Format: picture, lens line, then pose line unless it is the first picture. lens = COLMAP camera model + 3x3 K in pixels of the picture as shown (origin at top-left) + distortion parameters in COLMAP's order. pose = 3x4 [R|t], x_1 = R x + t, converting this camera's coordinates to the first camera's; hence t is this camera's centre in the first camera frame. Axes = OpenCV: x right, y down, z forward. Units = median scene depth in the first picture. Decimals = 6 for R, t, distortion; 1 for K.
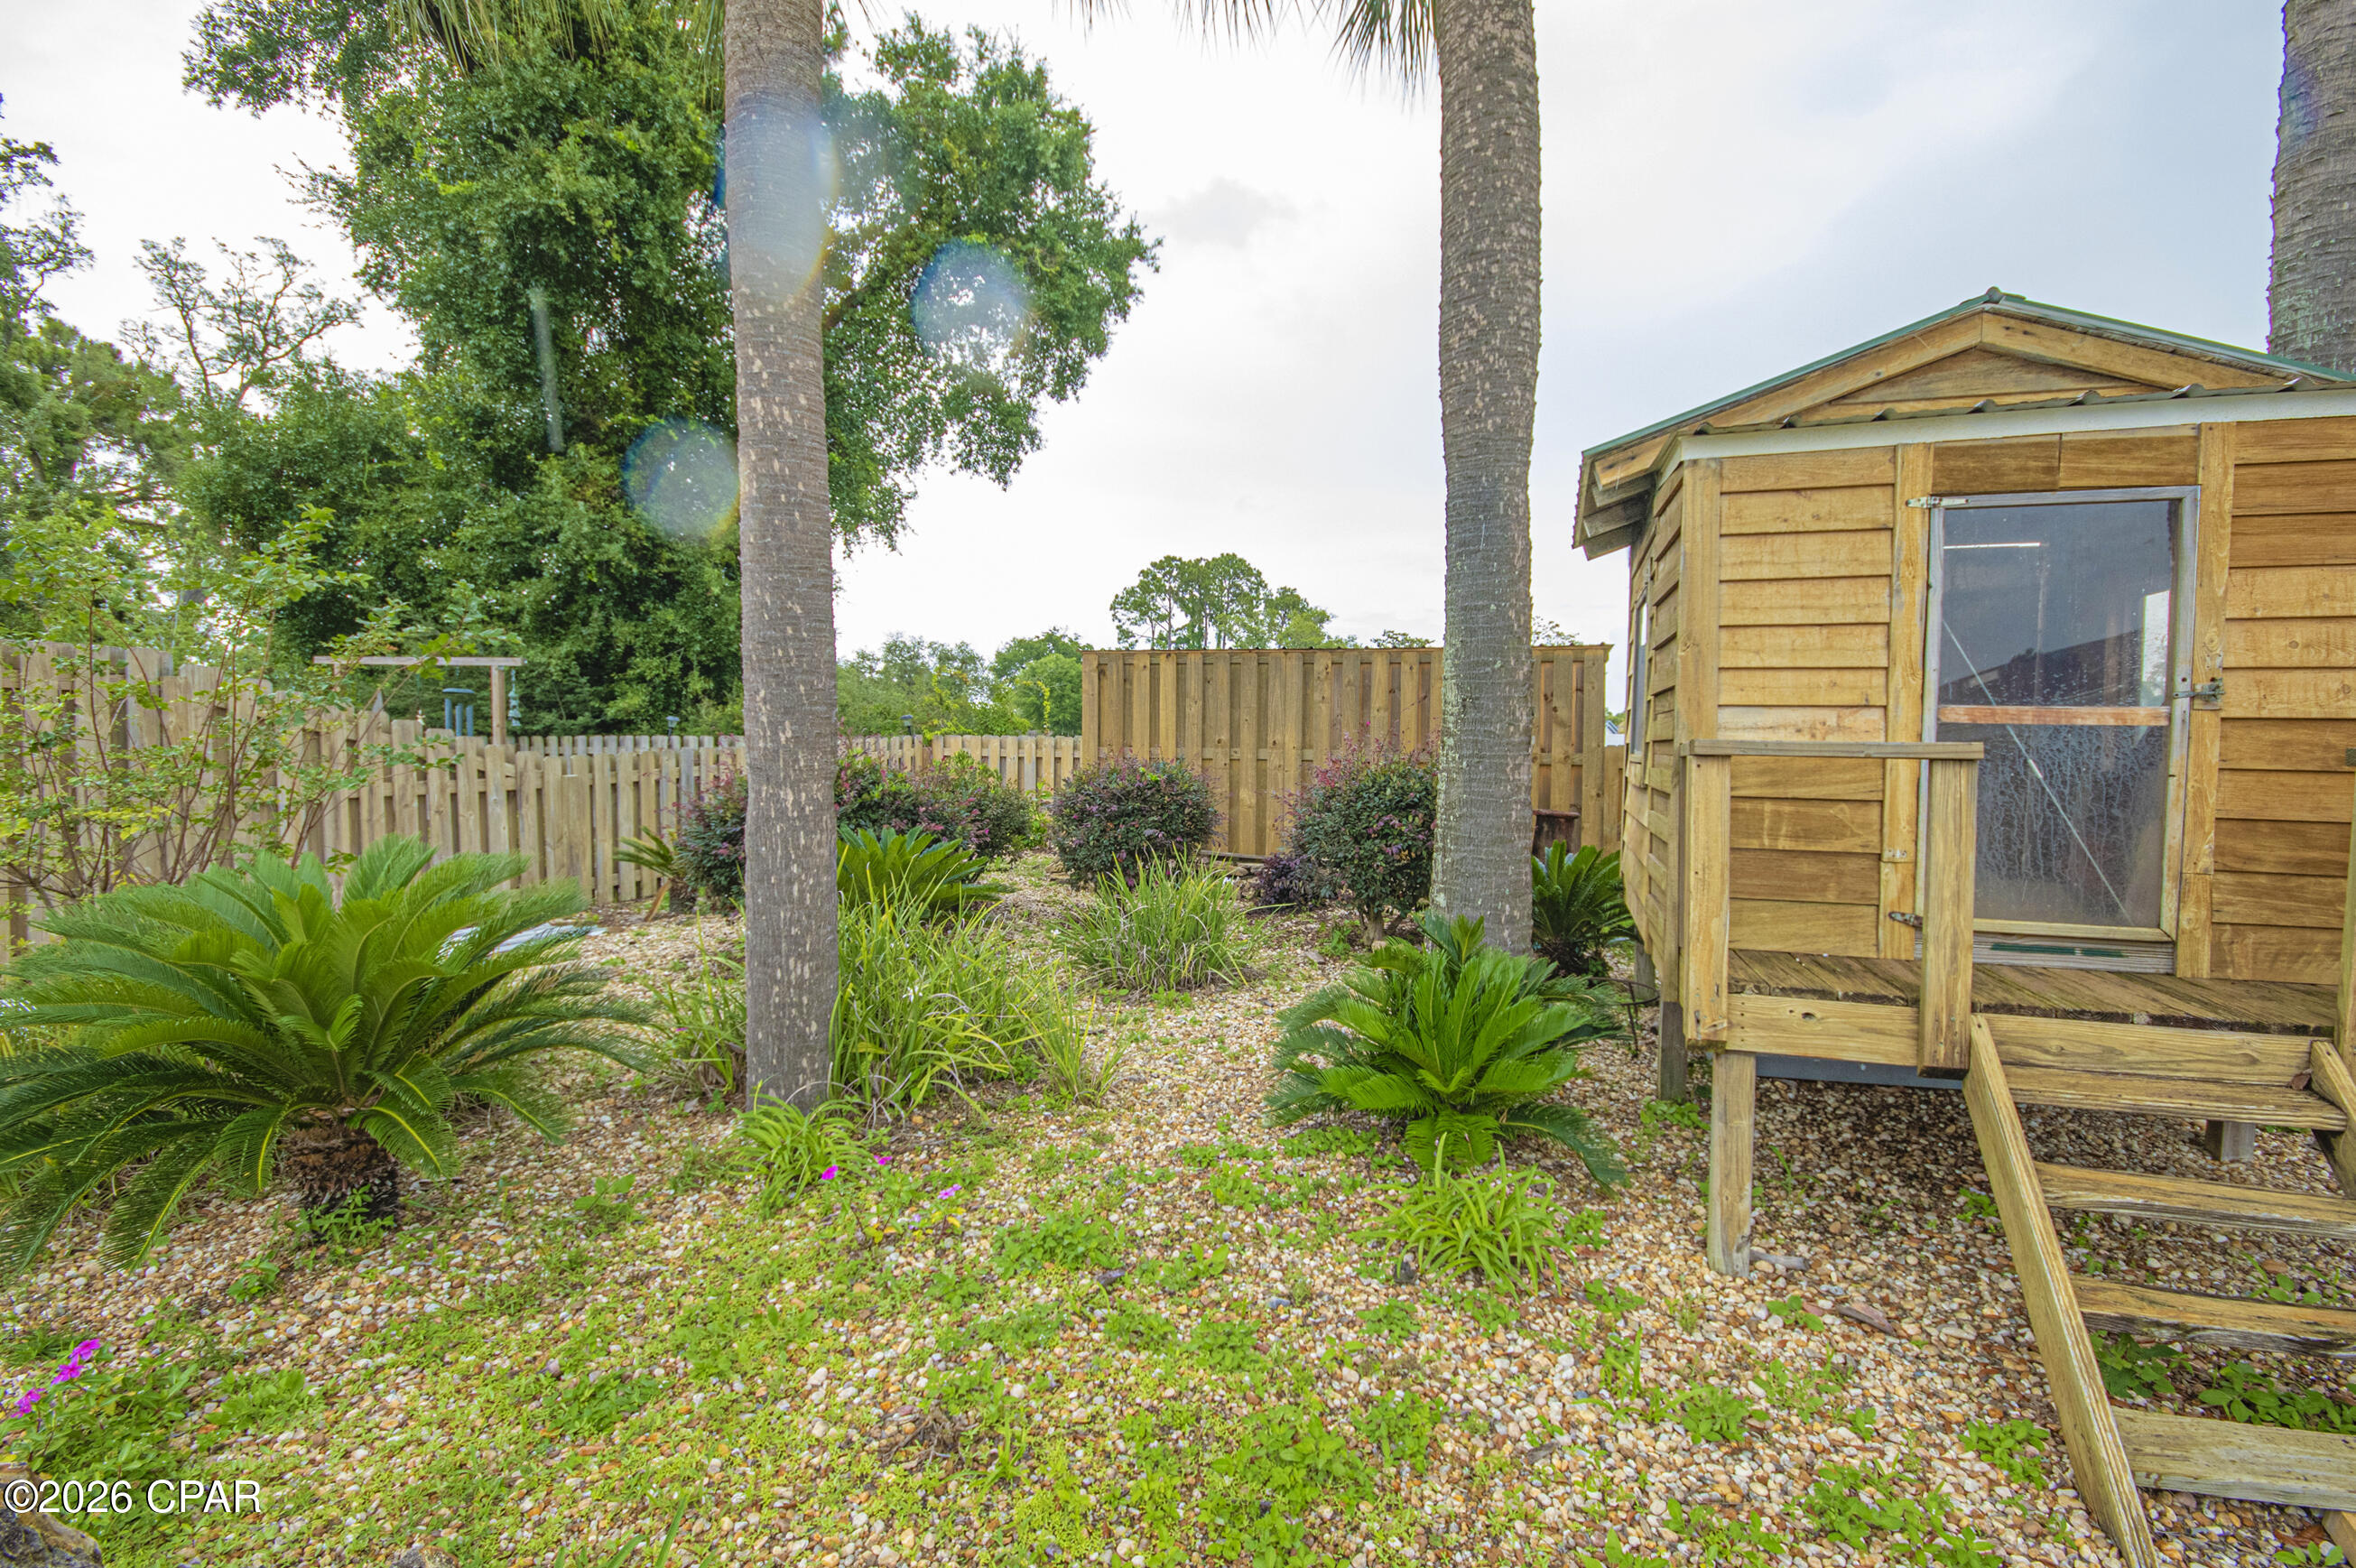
lens RADIAL K [[1064.5, 0, 1192.9], [0, 1064.5, 781.3], [0, 0, 1]] dist [-0.016107, -0.000411]
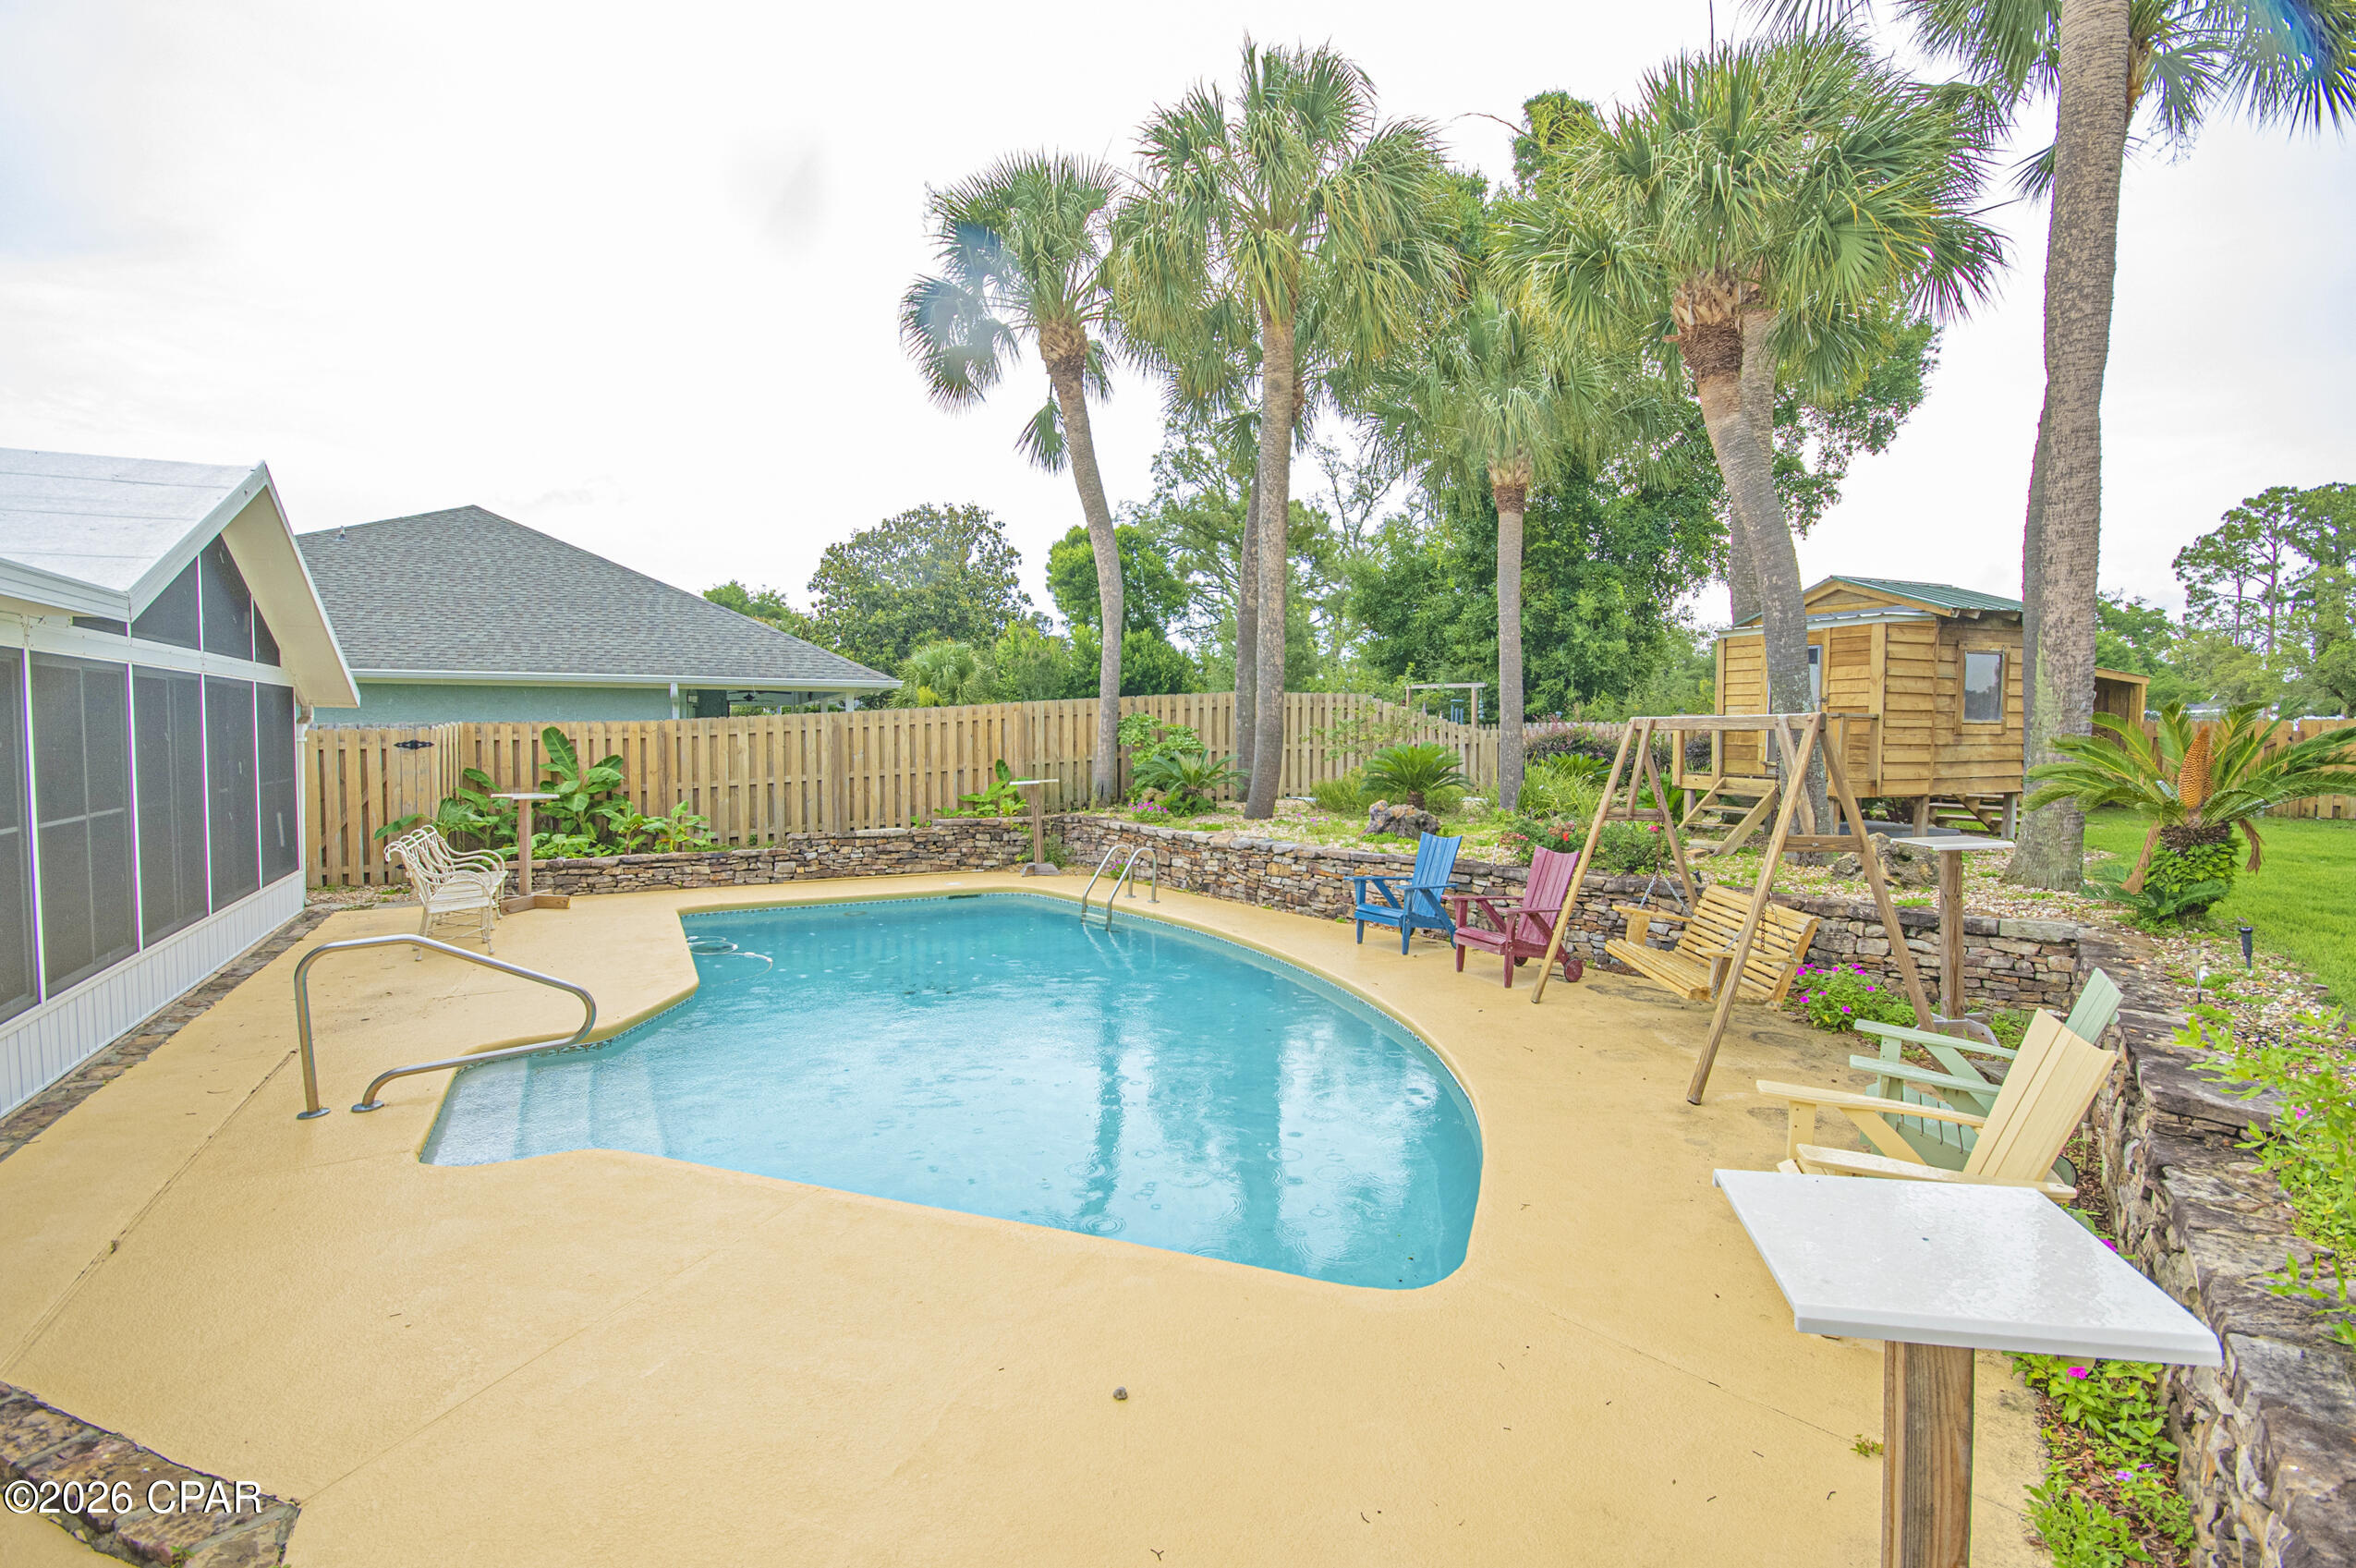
lens RADIAL K [[1064.5, 0, 1192.9], [0, 1064.5, 781.3], [0, 0, 1]] dist [-0.016107, -0.000411]
pose [[0.645207, 0.030773, -0.763388, 0.259748], [-0.025690, 0.999497, 0.018578, 0.020679], [0.763576, 0.007625, 0.645673, -0.337835]]
